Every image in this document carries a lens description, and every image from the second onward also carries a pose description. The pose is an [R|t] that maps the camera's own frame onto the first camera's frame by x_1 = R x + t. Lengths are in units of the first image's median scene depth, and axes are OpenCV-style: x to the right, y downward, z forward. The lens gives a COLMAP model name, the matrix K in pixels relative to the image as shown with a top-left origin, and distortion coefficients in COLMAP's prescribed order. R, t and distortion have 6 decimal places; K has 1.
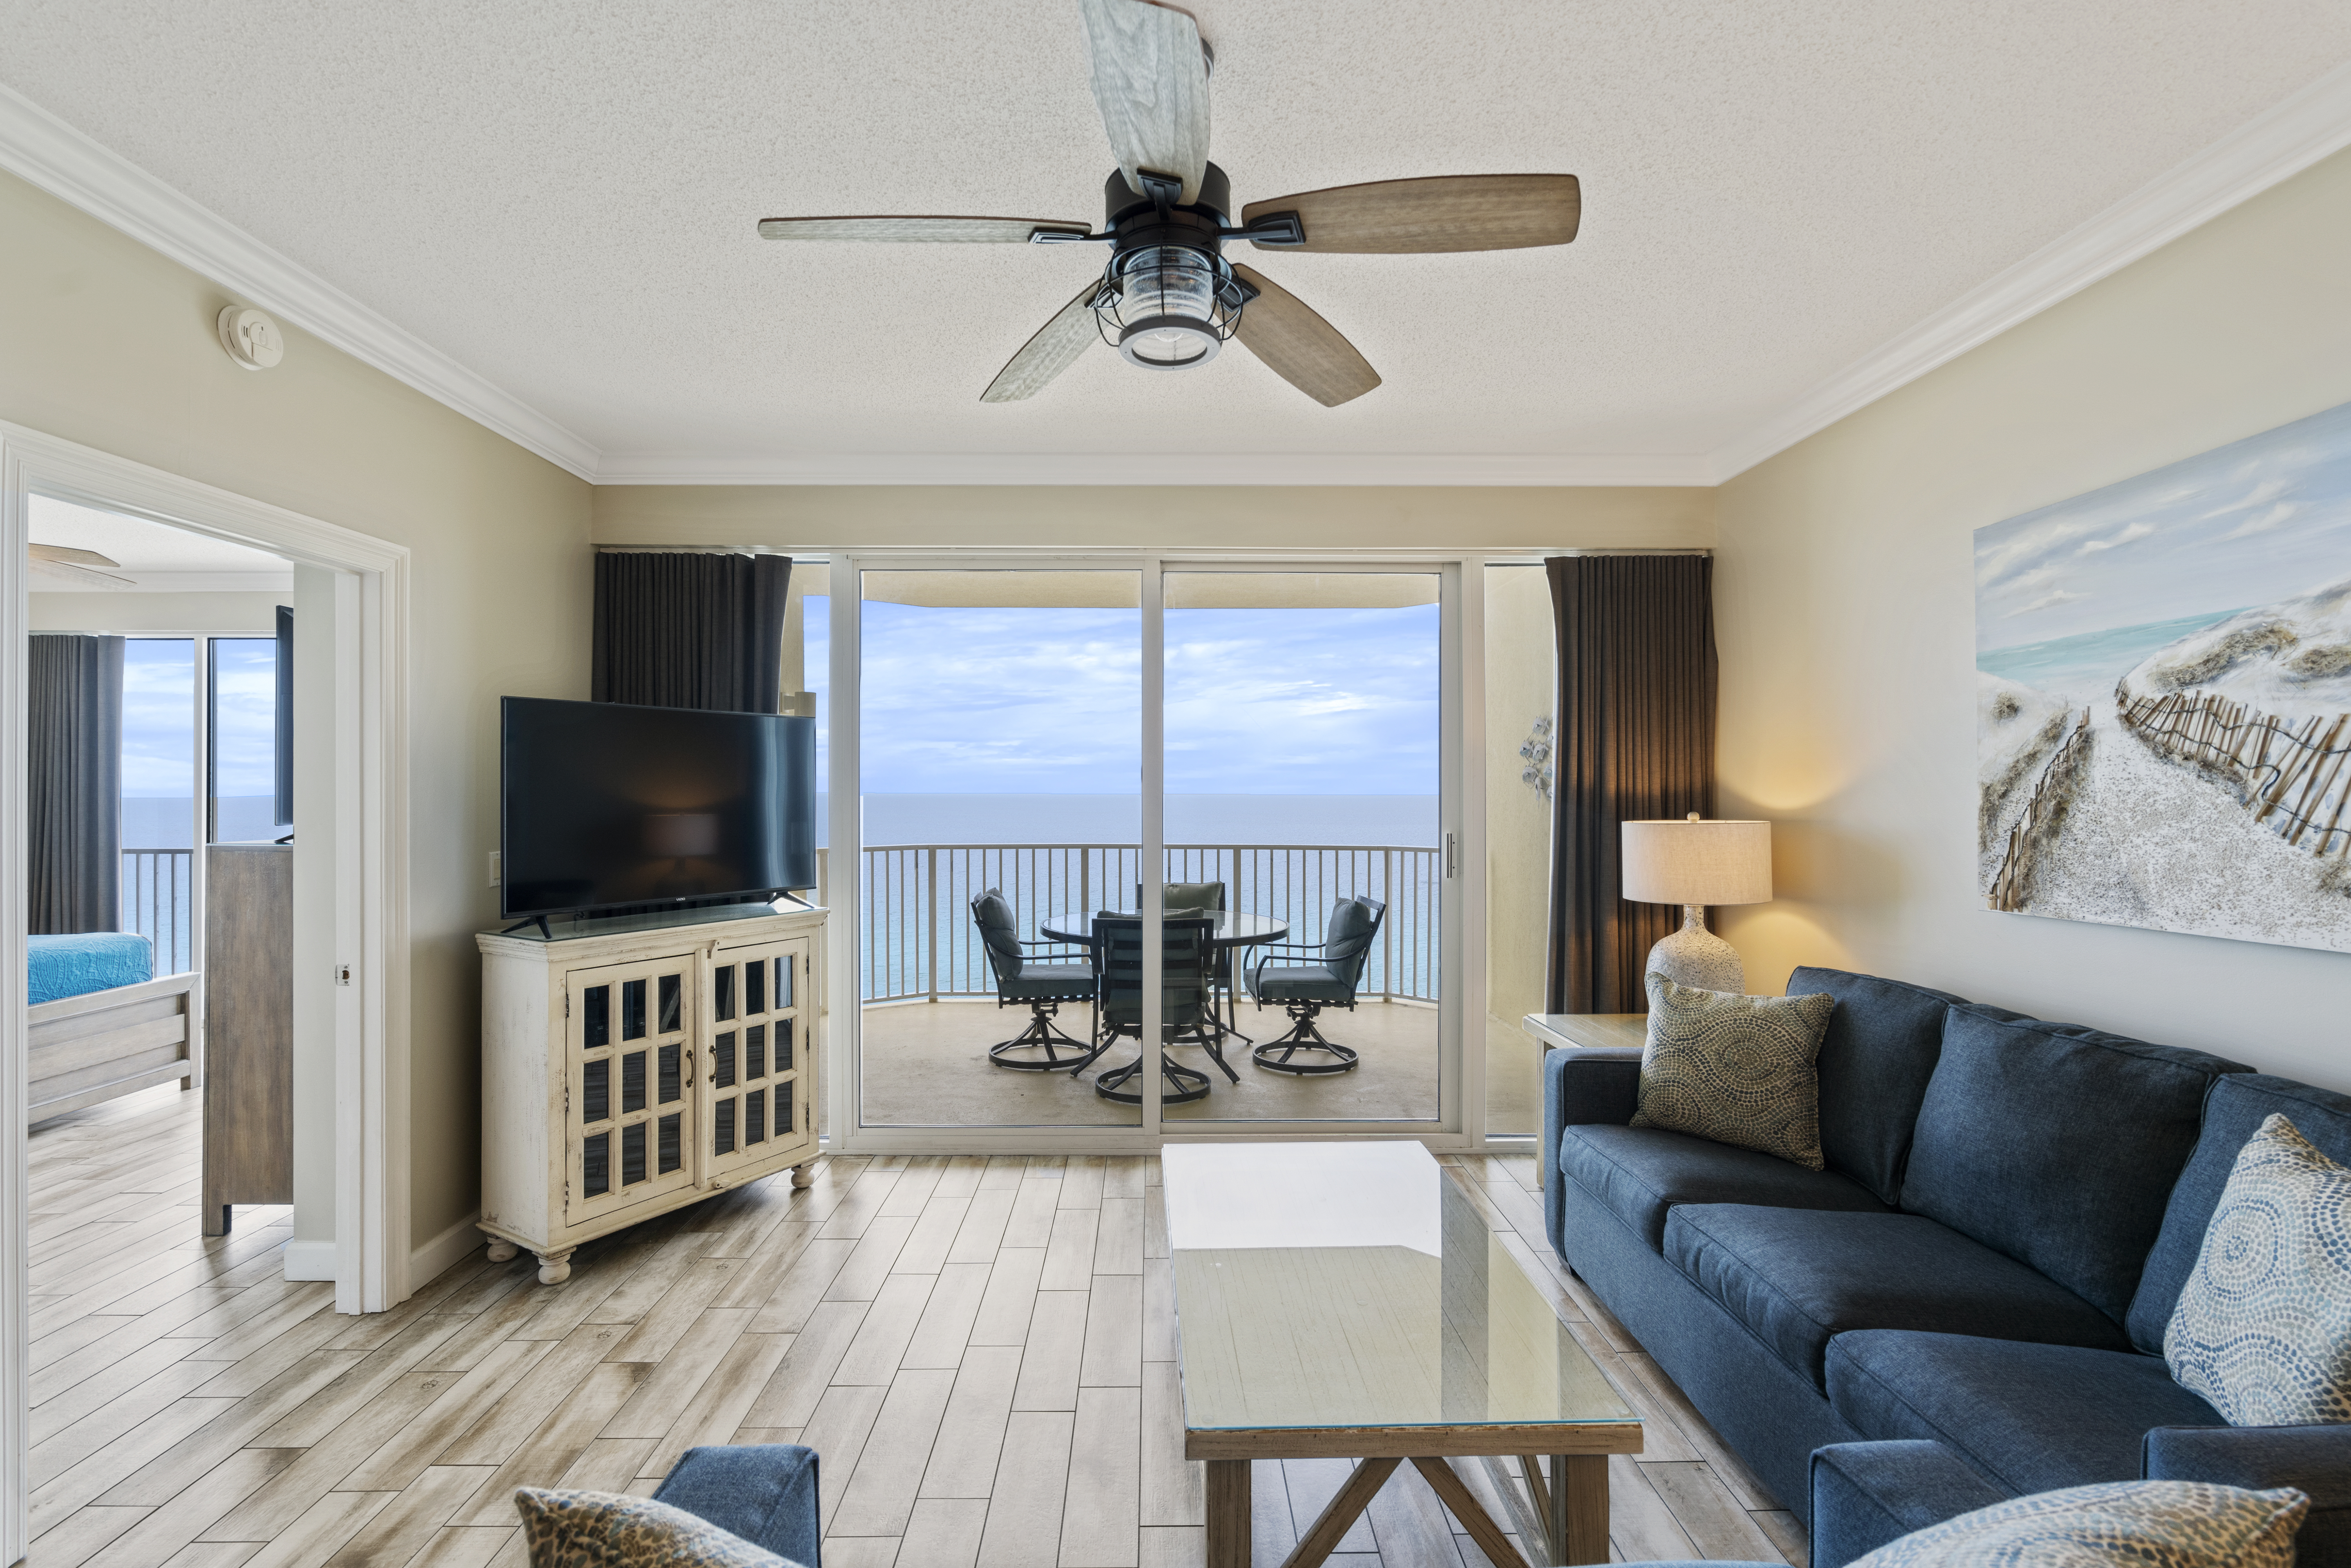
lens RADIAL K [[1069.2, 0, 1175.5], [0, 1069.2, 784.0], [0, 0, 1]] dist [-0.000674, 0.001011]
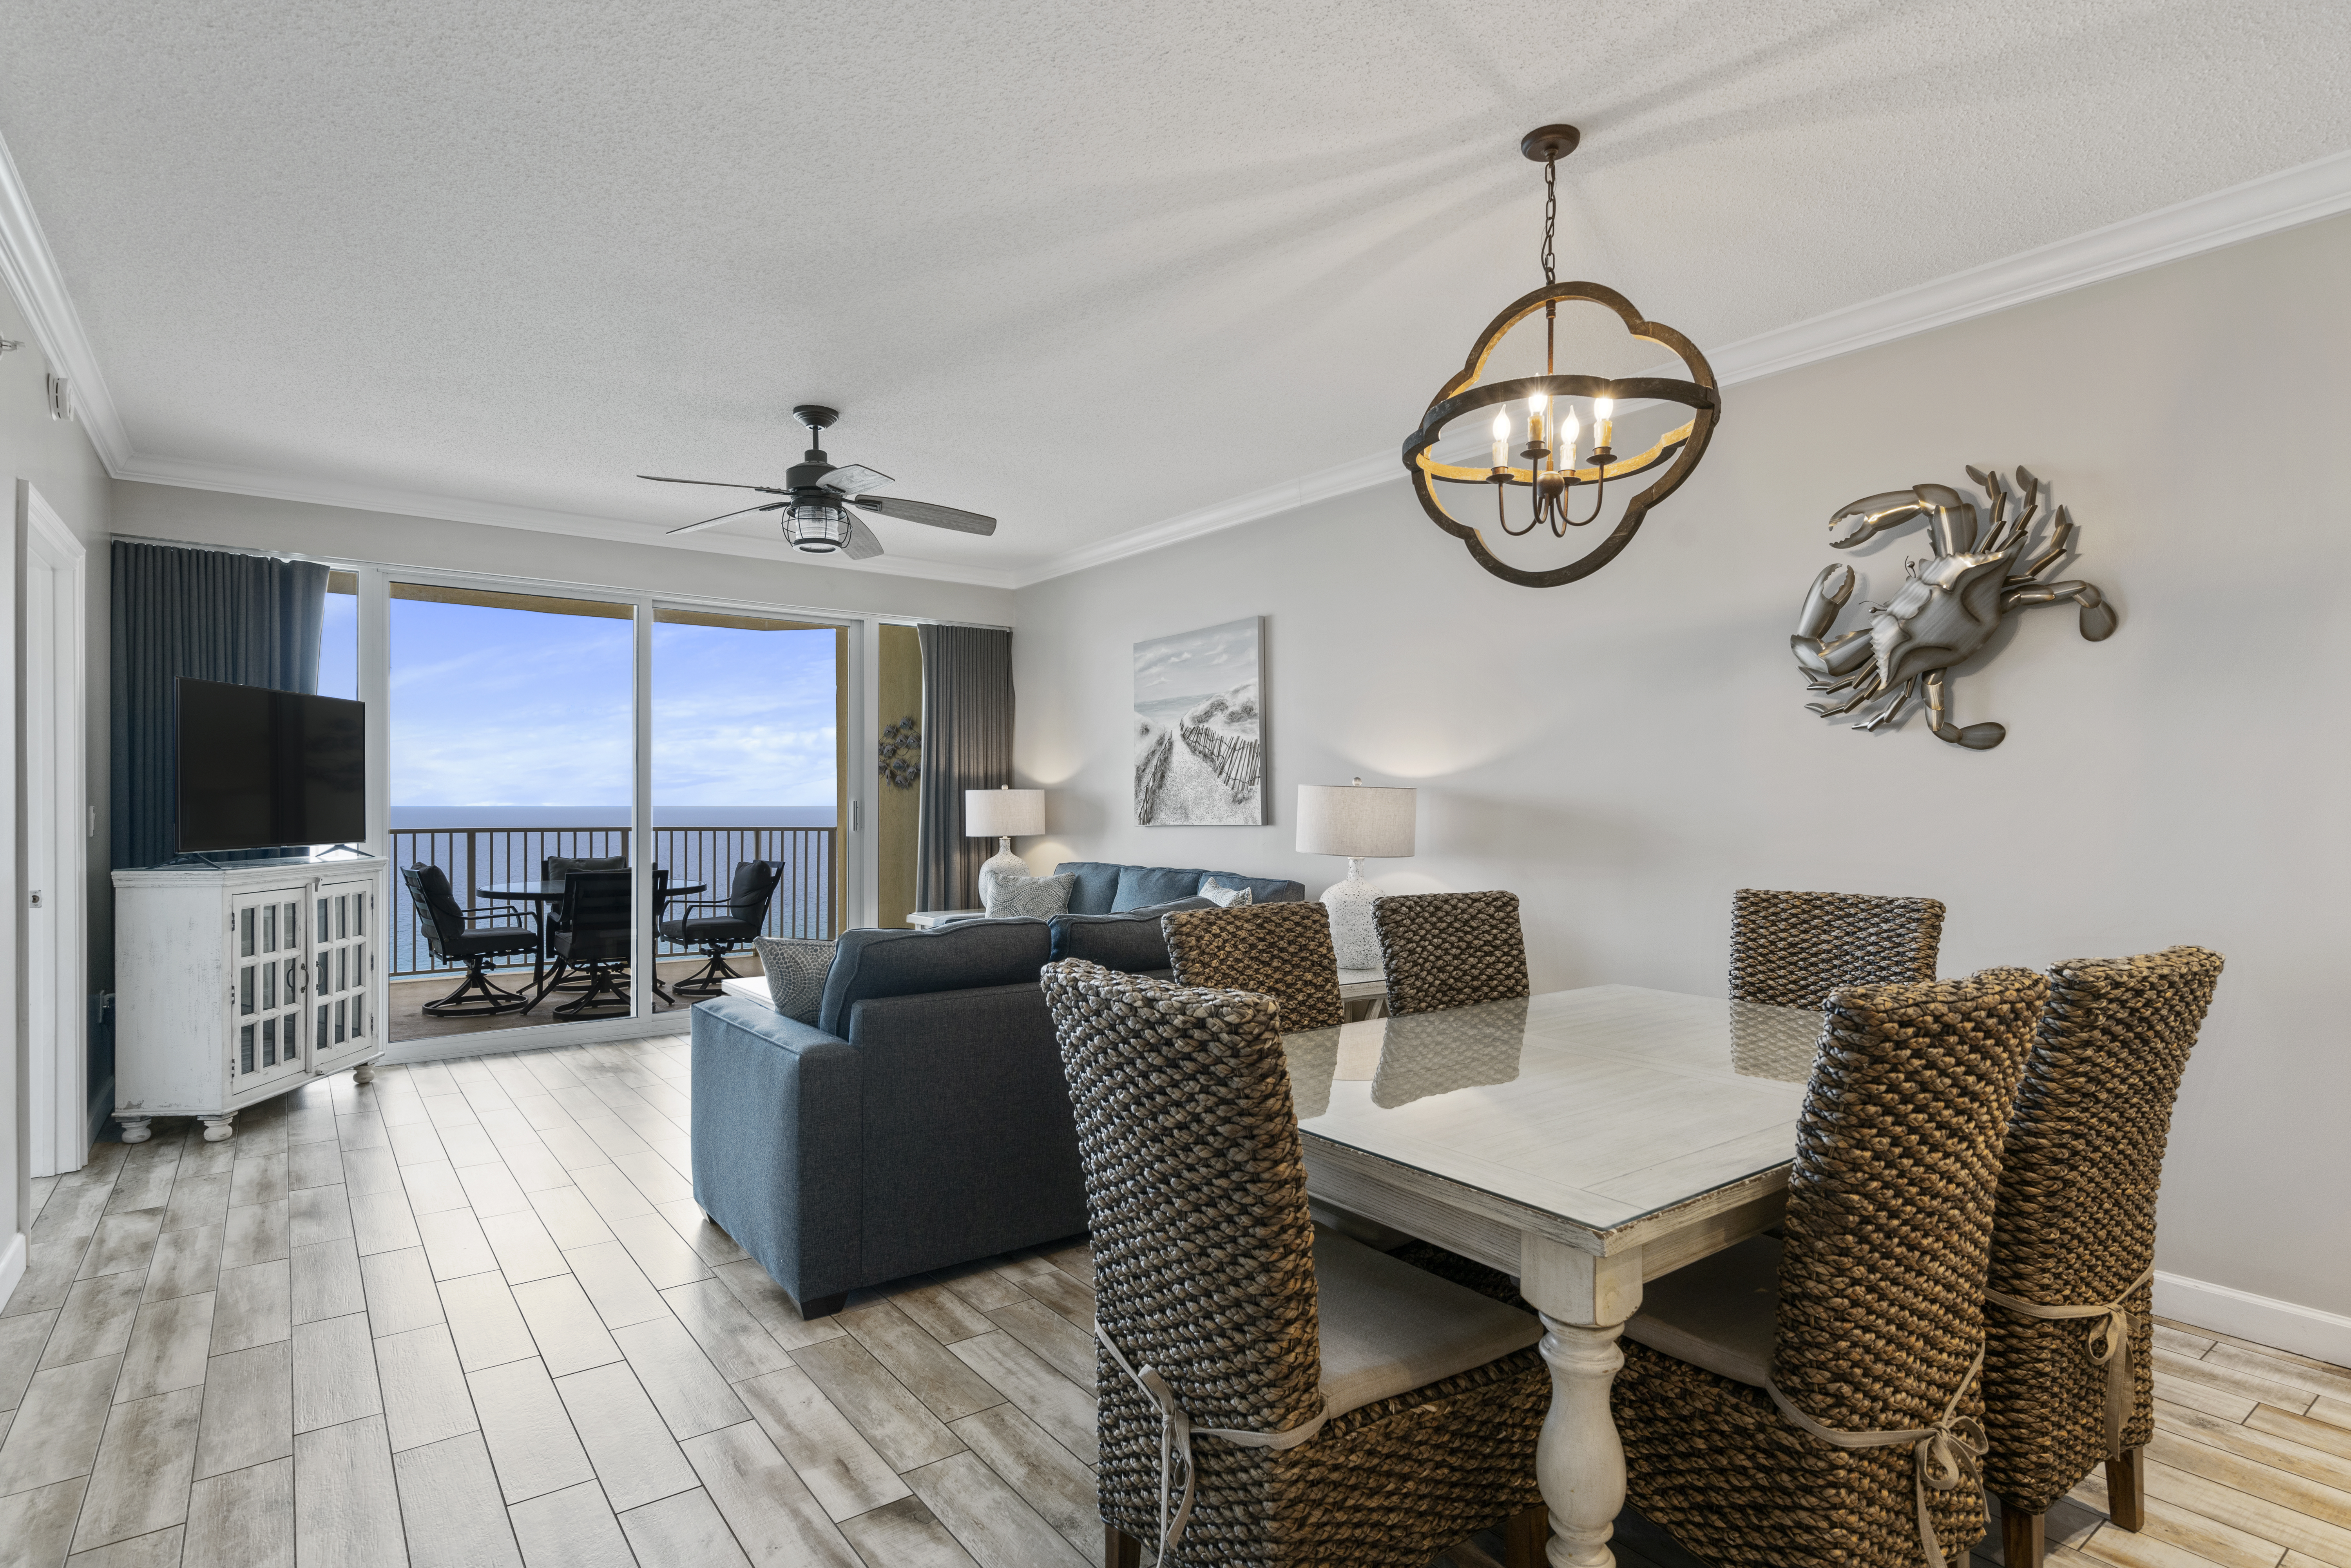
lens RADIAL K [[1162.3, 0, 1145.6], [0, 1162.3, 800.4], [0, 0, 1]] dist [0.001510, -0.000372]
pose [[0.814605, 0.000938, 0.580015, -0.523670], [-0.003391, 0.999989, 0.003147, 0.058149], [-0.580006, -0.004530, 0.814600, -0.823569]]
